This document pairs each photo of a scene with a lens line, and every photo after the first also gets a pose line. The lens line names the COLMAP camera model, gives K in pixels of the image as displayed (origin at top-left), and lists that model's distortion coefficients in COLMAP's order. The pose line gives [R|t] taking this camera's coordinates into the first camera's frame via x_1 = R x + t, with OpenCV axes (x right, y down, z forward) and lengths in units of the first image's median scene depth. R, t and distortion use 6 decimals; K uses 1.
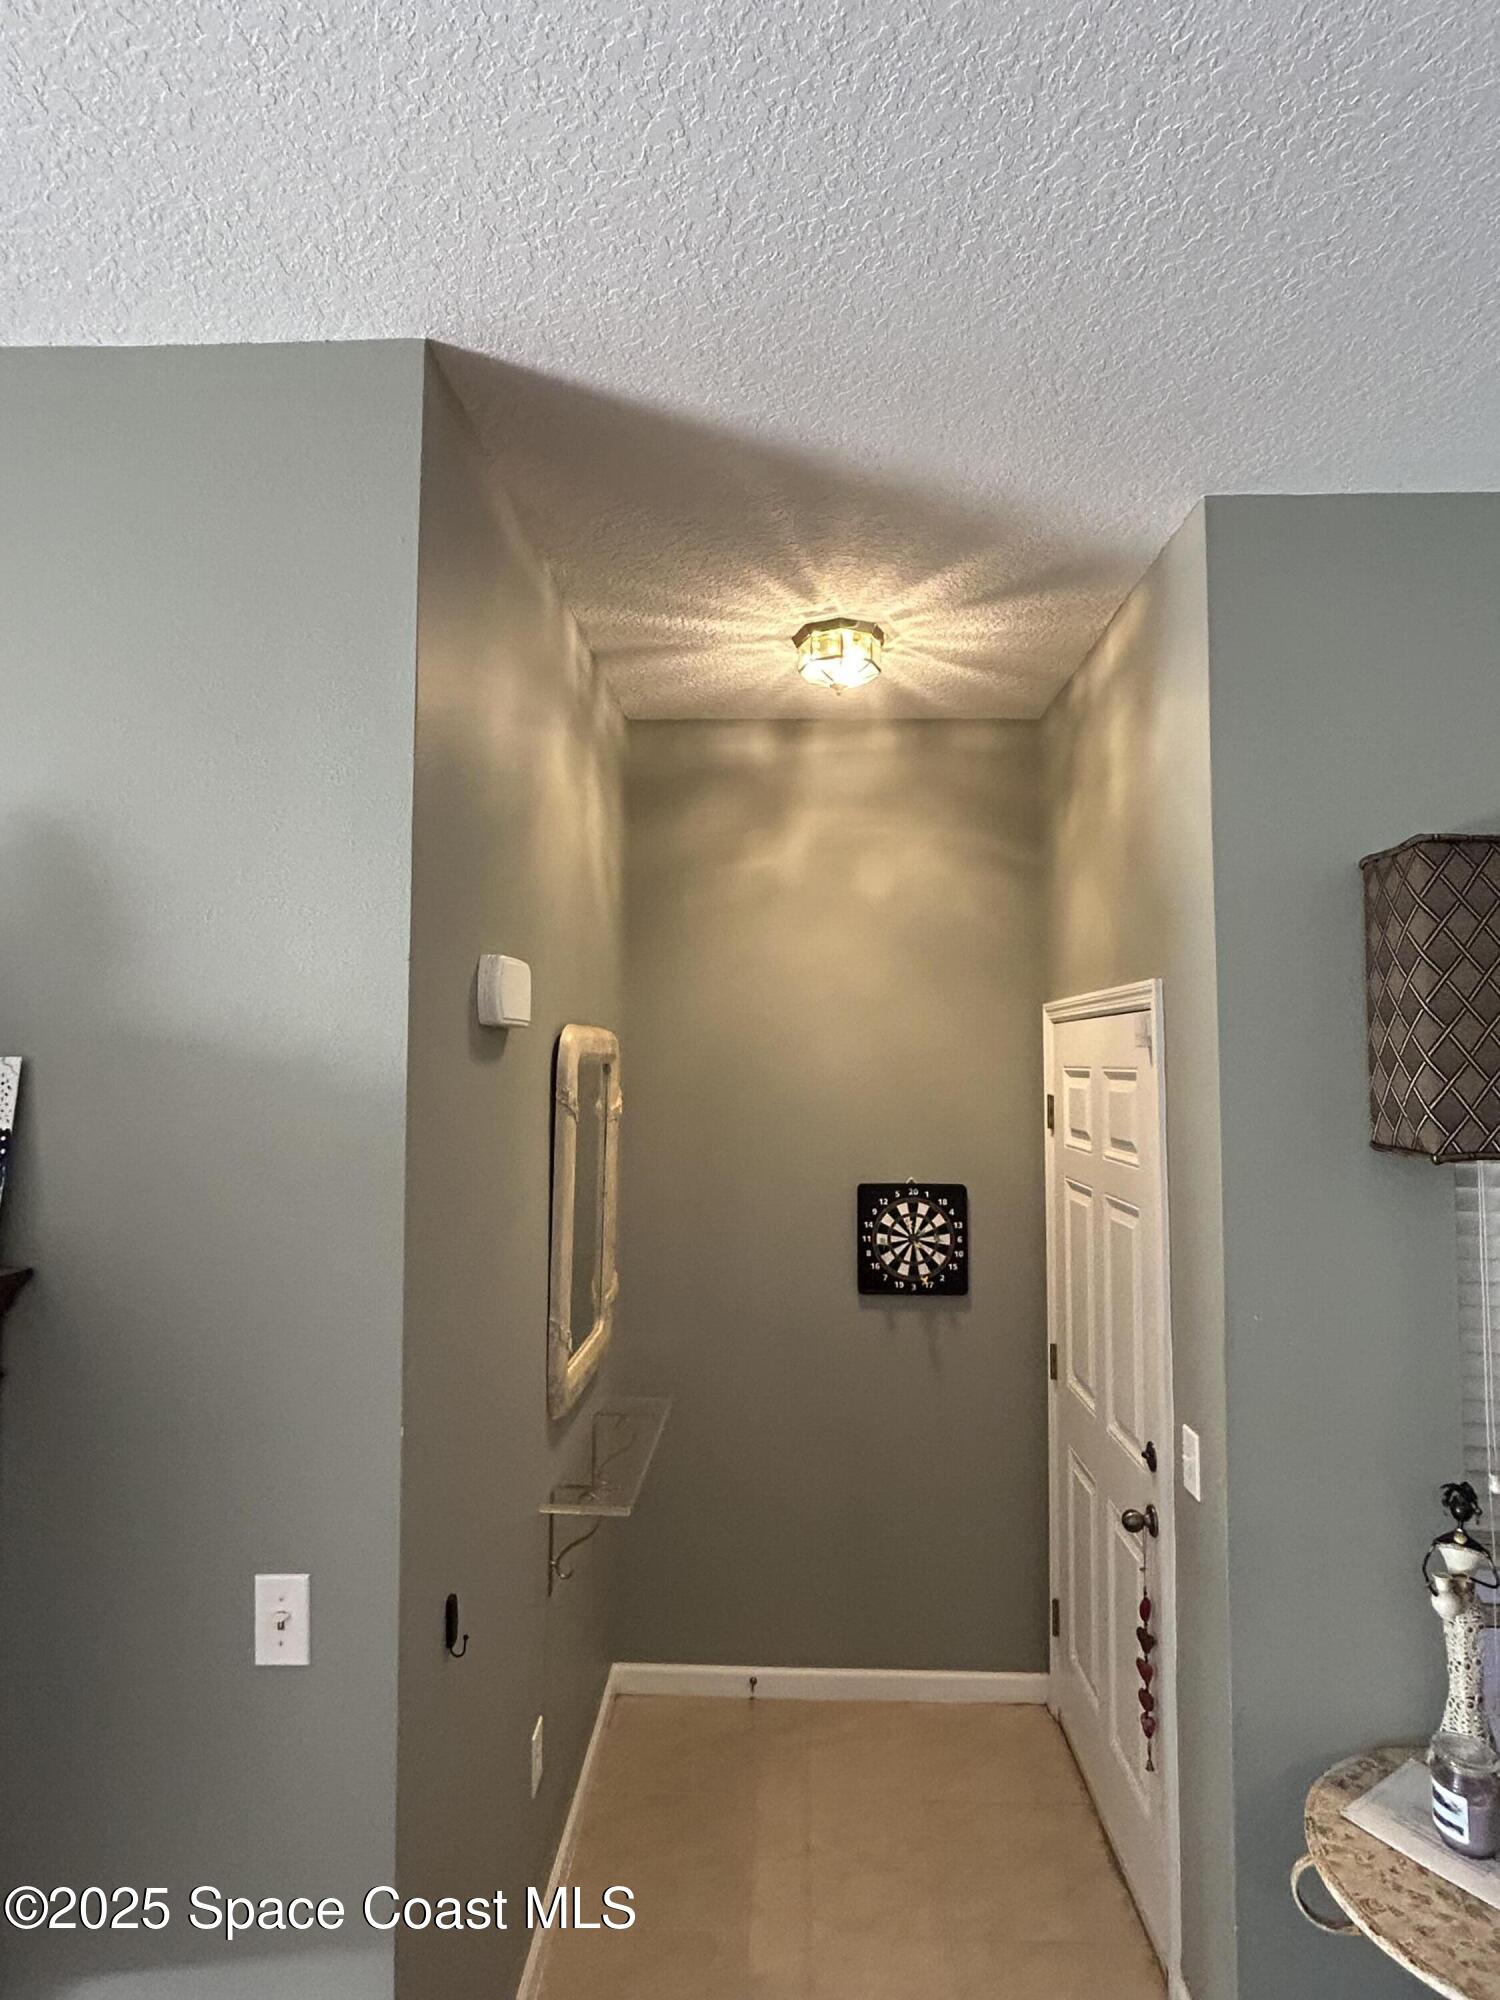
lens RADIAL K [[1048.7, 0, 756.0], [0, 1048.7, 998.4], [0, 0, 1]] dist [-0.000533, -0.000089]
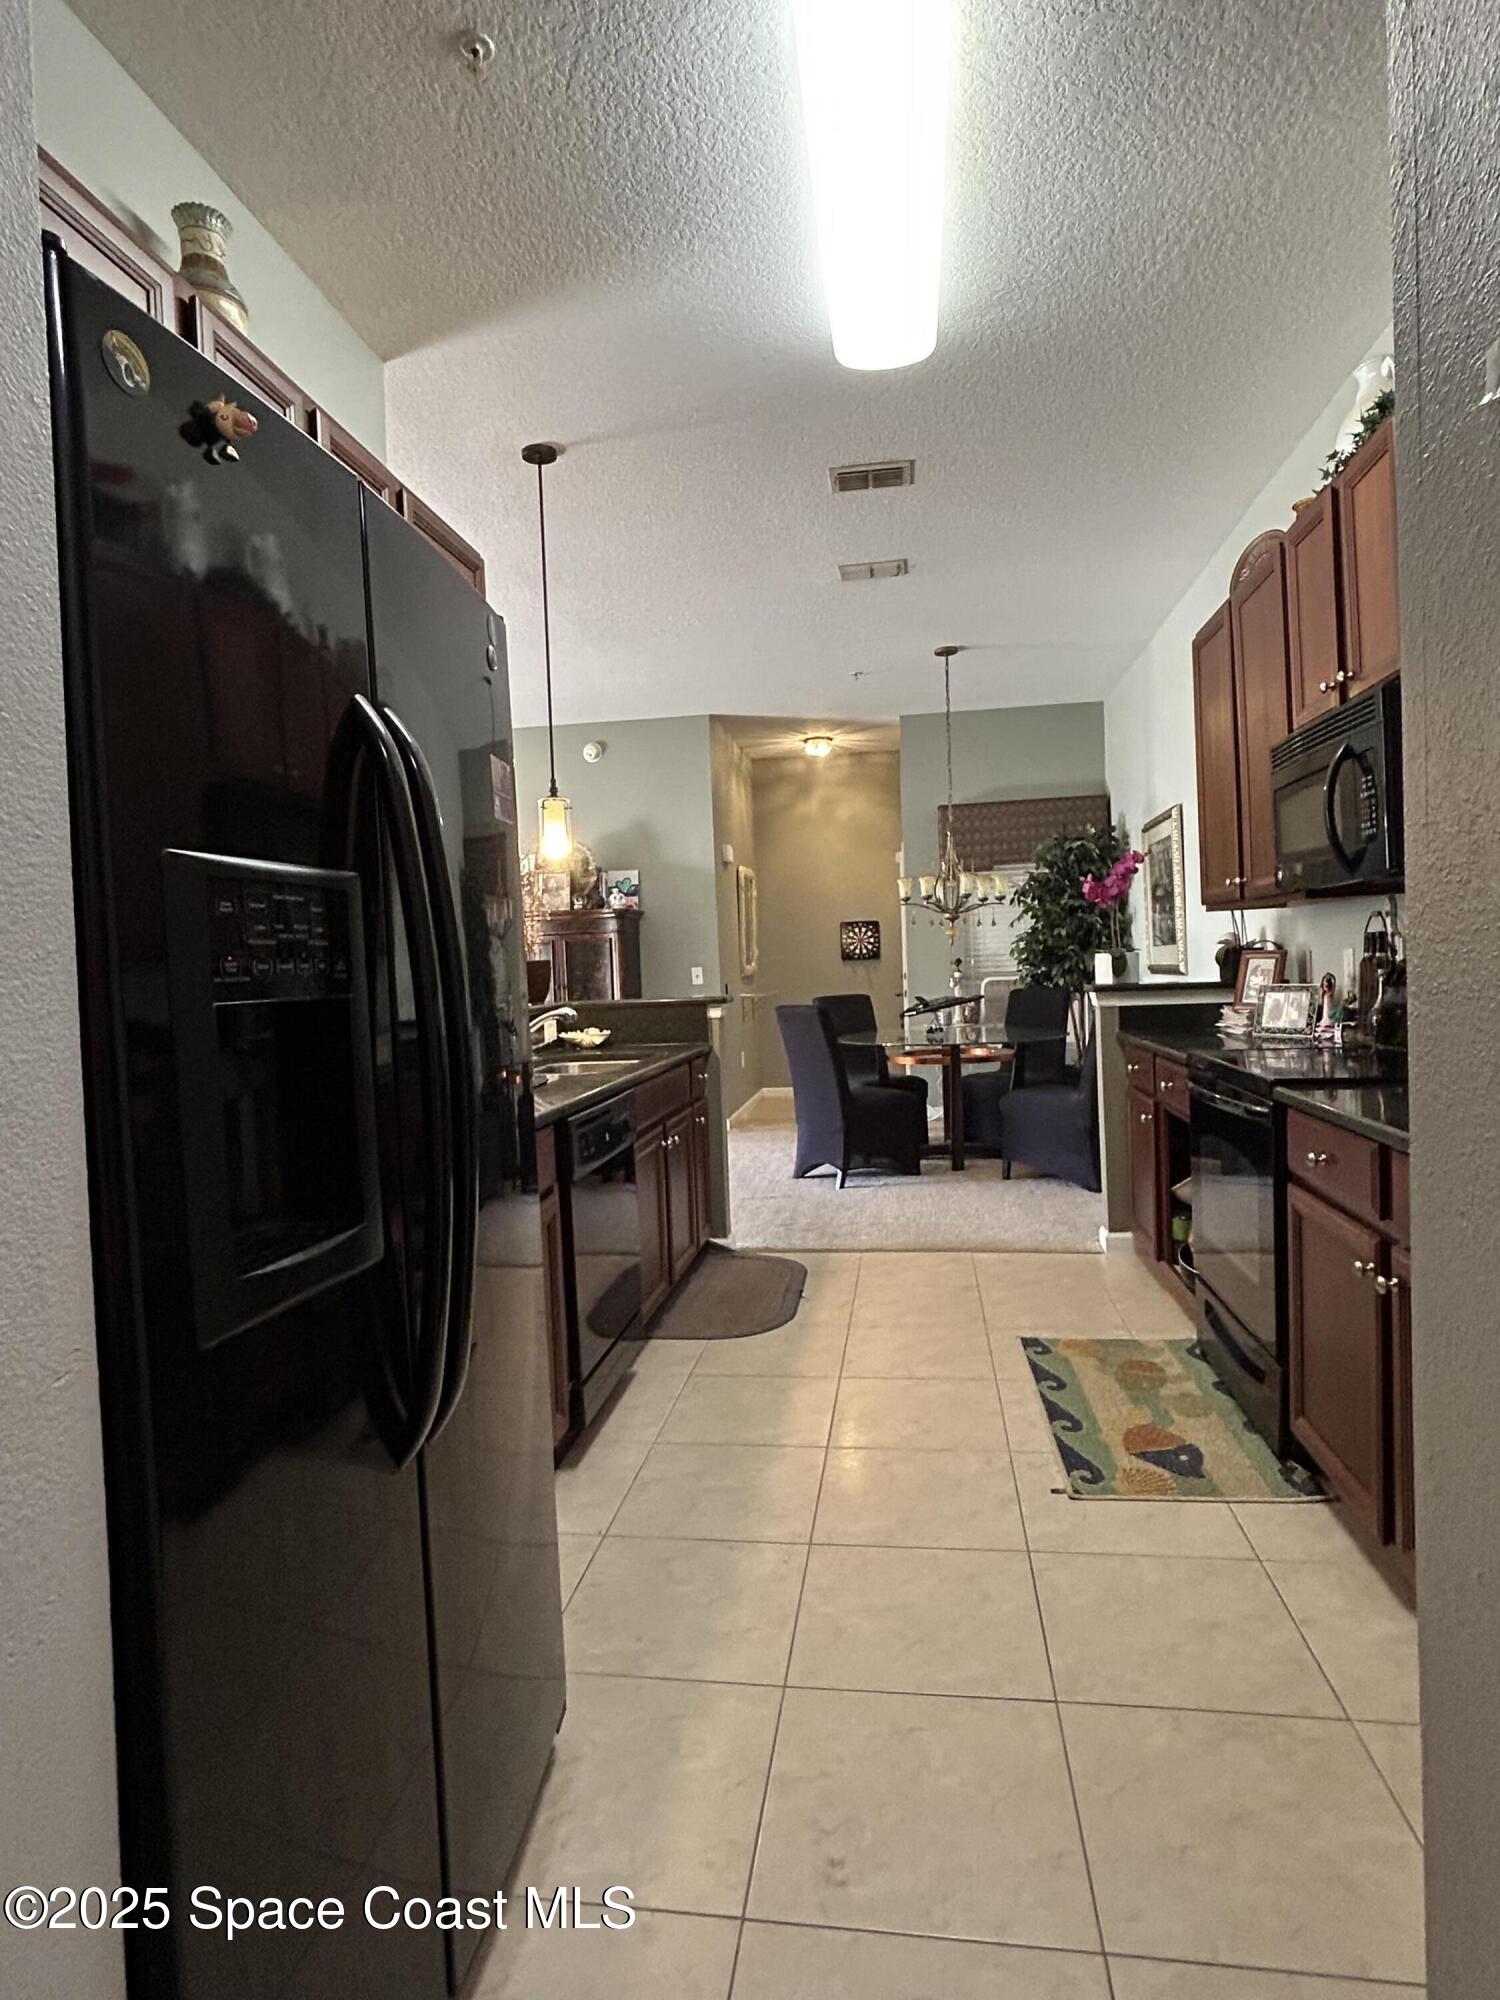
lens RADIAL K [[1048.7, 0, 754.2], [0, 1048.7, 1003.5], [0, 0, 1]] dist [-0.000533, -0.000089]
pose [[0.992292, -0.035443, -0.118746, 0.208479], [0.047059, 0.994221, 0.096493, 0.118583], [0.114639, -0.101337, 0.988225, -1.974931]]
